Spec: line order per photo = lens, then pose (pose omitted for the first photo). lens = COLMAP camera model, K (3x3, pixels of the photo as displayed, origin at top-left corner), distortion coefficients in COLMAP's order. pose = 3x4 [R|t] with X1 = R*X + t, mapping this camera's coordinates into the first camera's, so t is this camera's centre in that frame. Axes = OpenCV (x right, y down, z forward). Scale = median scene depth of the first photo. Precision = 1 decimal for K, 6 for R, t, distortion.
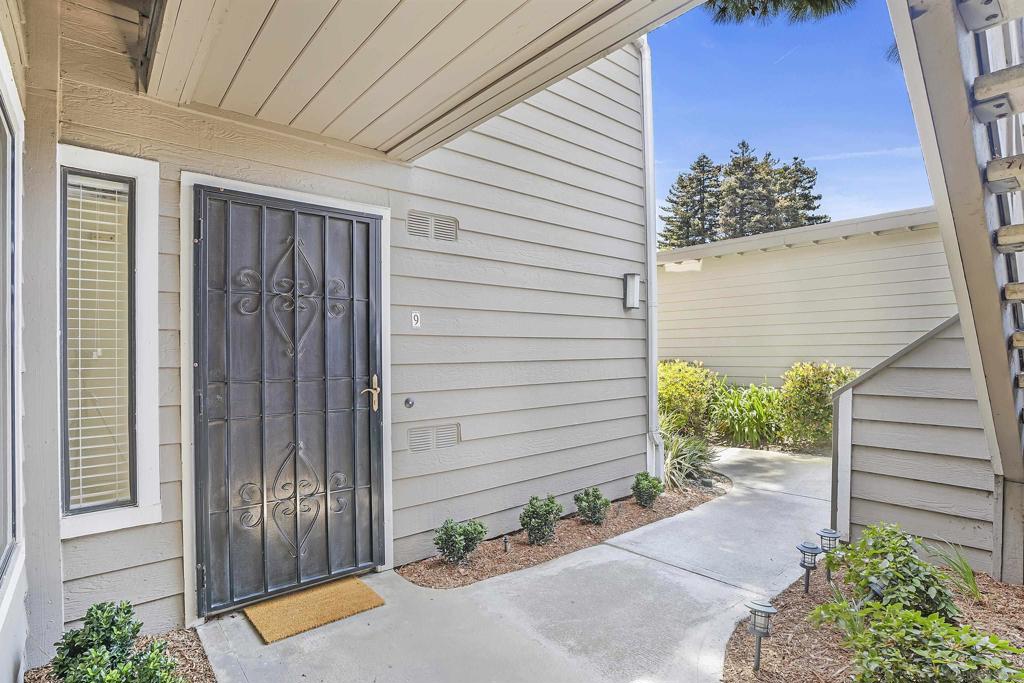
lens RADIAL K [[509.3, 0, 513.2], [0, 509.3, 336.1], [0, 0, 1]] dist [0.001470, 0.006392]
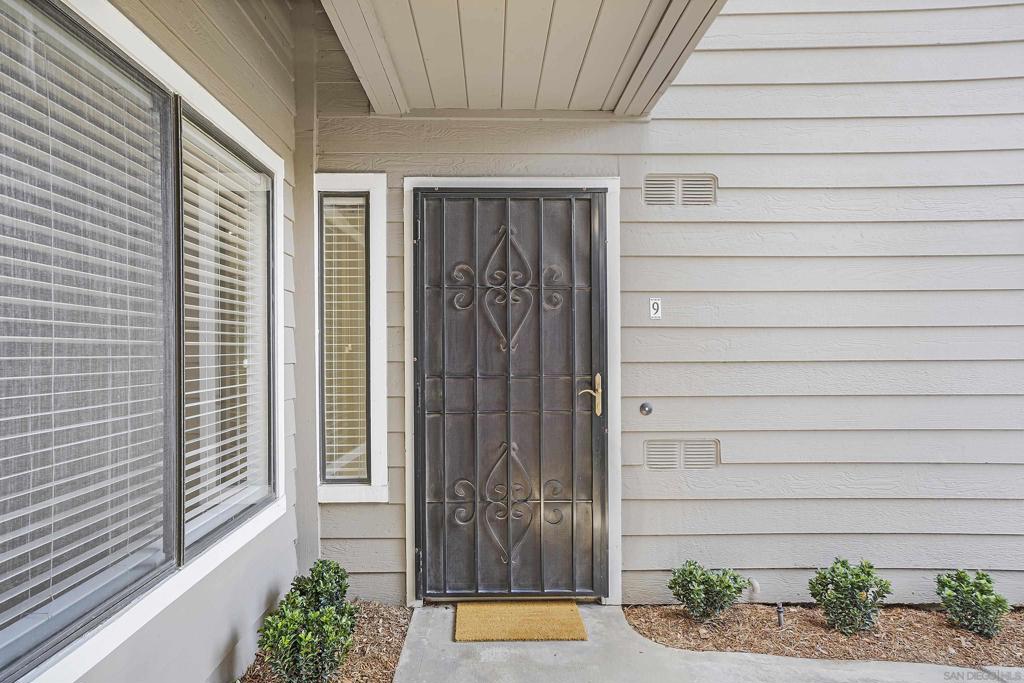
lens RADIAL K [[620.0, 0, 511.6], [0, 620.0, 338.4], [0, 0, 1]] dist [0.055552, 0.017789]
pose [[0.798248, -0.012460, -0.602200, 0.264459], [0.017542, 0.999843, 0.002565, 0.011260], [0.602073, -0.012611, 0.798341, 0.076957]]
